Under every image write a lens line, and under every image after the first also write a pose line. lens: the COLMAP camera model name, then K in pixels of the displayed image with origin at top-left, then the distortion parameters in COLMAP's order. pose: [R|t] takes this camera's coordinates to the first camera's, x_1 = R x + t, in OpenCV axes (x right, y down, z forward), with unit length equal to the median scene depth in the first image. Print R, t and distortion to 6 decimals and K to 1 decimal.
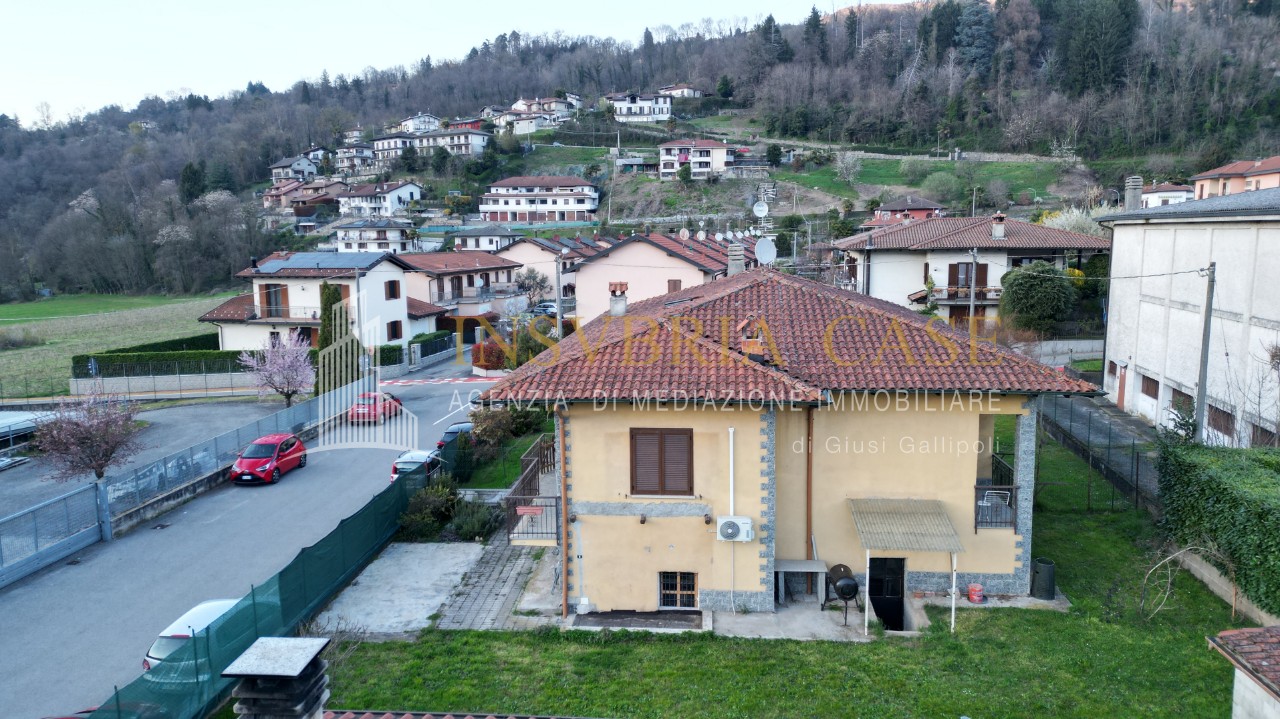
lens RADIAL K [[887.8, 0, 640.0], [0, 887.8, 359.5], [0, 0, 1]] dist [0.074027, -0.070127]
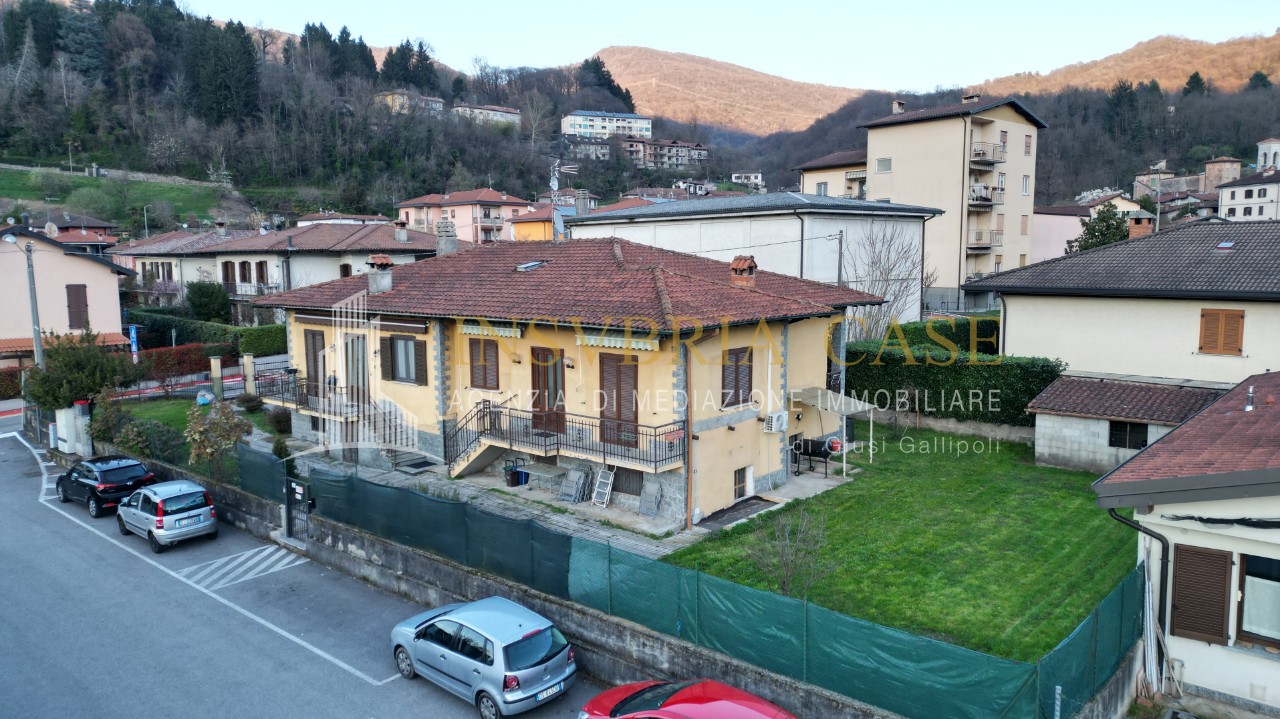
lens RADIAL K [[887.8, 0, 640.0], [0, 887.8, 359.5], [0, 0, 1]] dist [0.074027, -0.070127]
pose [[0.580989, -0.090137, 0.808905, -0.088039], [0.118471, 0.992630, 0.025518, 0.003993], [-0.805243, 0.081006, 0.587385, 0.034396]]
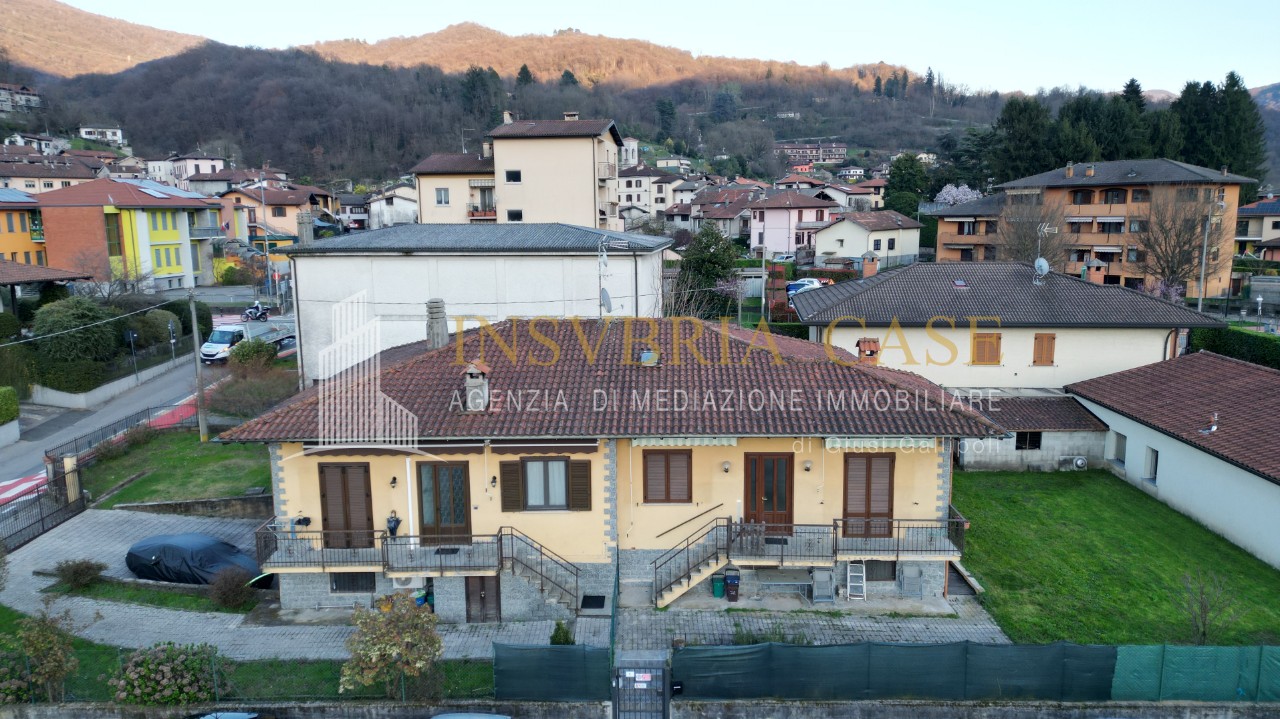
lens RADIAL K [[887.8, 0, 640.0], [0, 887.8, 359.5], [0, 0, 1]] dist [0.074027, -0.070127]
pose [[-0.082338, -0.154559, 0.984547, -0.108316], [0.152349, 0.974338, 0.165697, -0.026976], [-0.984891, 0.163637, -0.056678, 0.127263]]
